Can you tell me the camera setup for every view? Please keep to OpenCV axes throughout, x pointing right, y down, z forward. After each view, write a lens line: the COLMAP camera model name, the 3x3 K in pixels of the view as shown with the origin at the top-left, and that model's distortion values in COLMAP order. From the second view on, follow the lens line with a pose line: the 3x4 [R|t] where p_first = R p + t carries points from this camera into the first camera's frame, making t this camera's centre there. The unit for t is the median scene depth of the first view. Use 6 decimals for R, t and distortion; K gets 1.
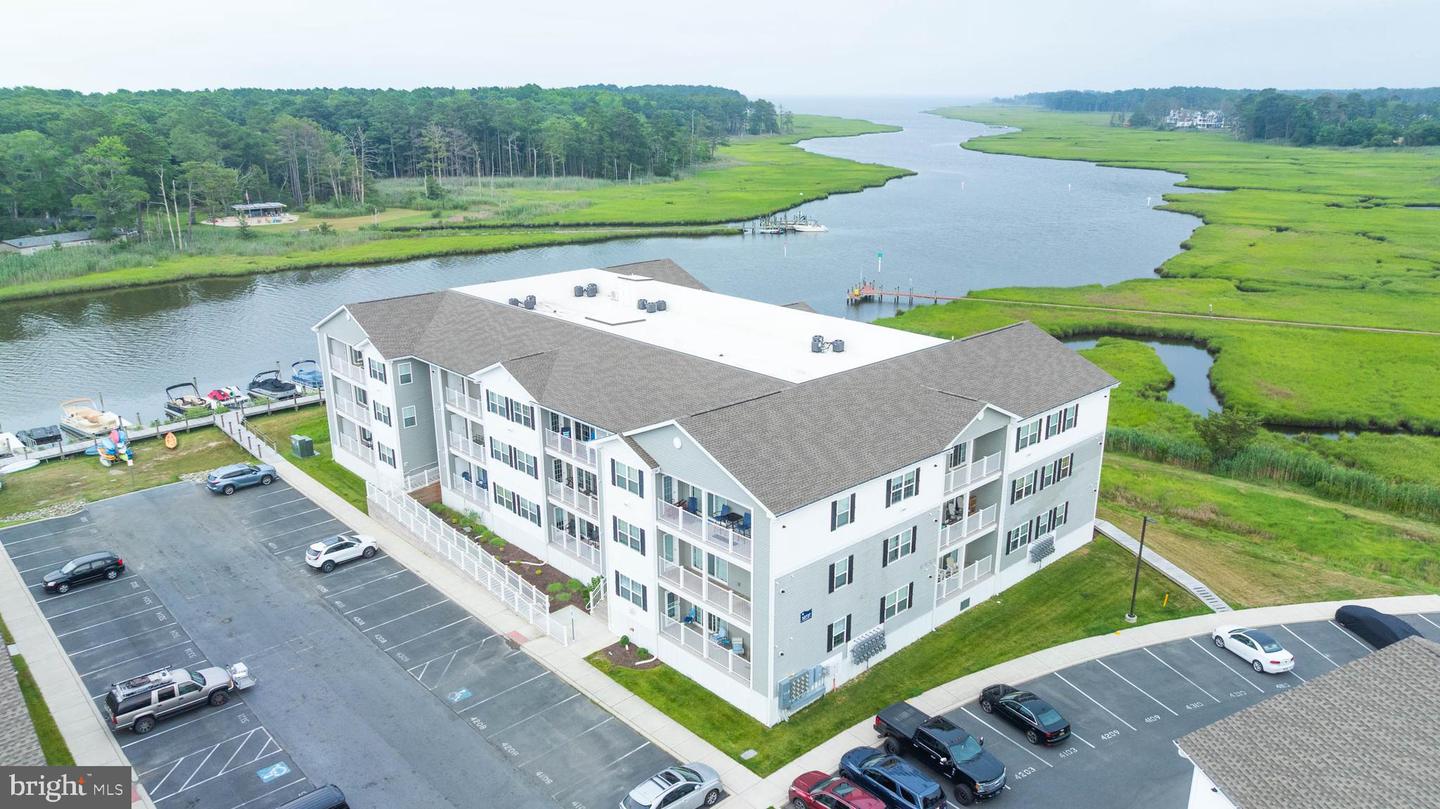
lens RADIAL K [[1014.0, 0, 721.7], [0, 1014.0, 400.9], [0, 0, 1]] dist [-0.018911, 0.008558]
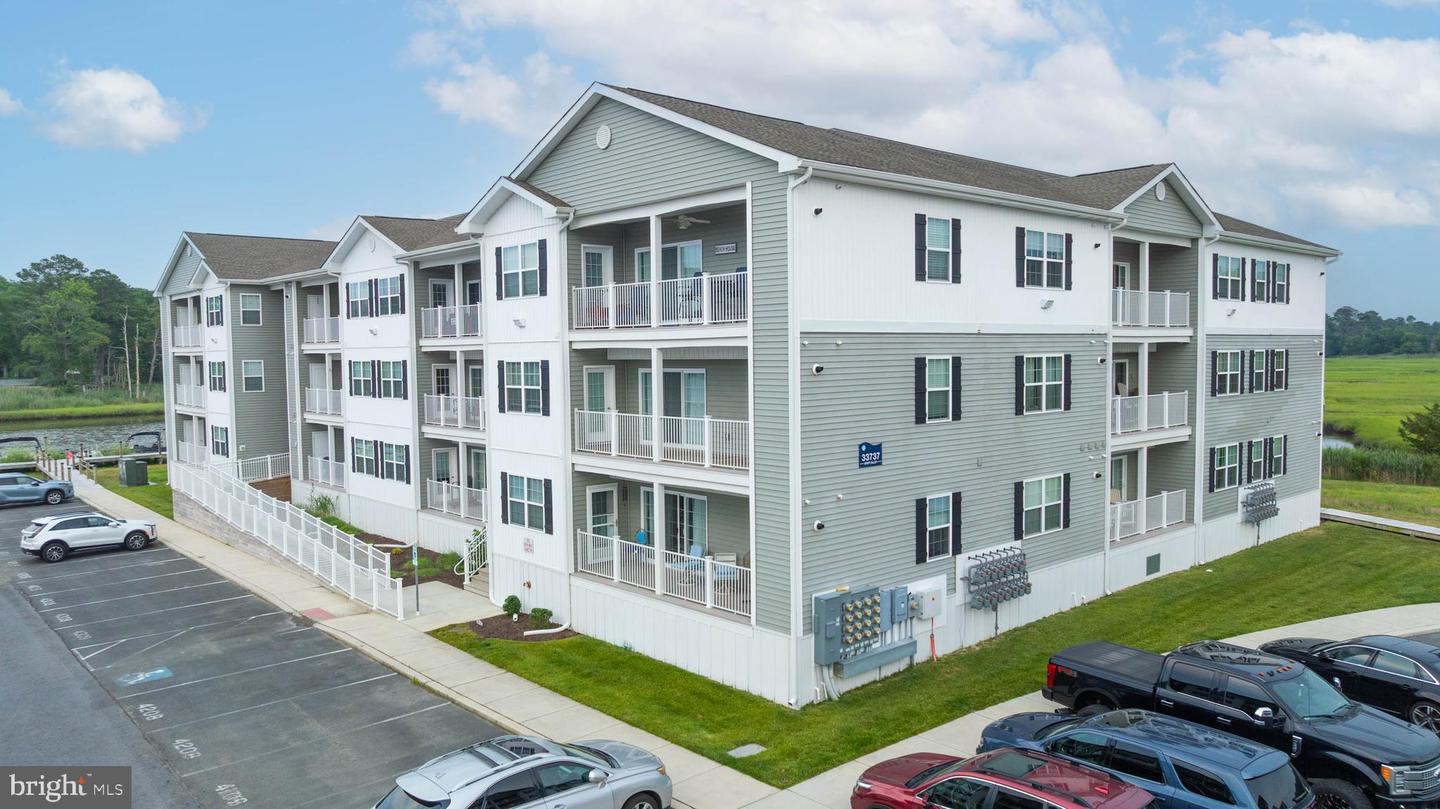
lens RADIAL K [[1014.0, 0, 718.3], [0, 1014.0, 406.9], [0, 0, 1]] dist [-0.018911, 0.008558]
pose [[0.999743, -0.007795, -0.021280, 0.022590], [0.002563, 0.971855, -0.235566, 0.277561], [0.022517, 0.235451, 0.971625, 0.508388]]
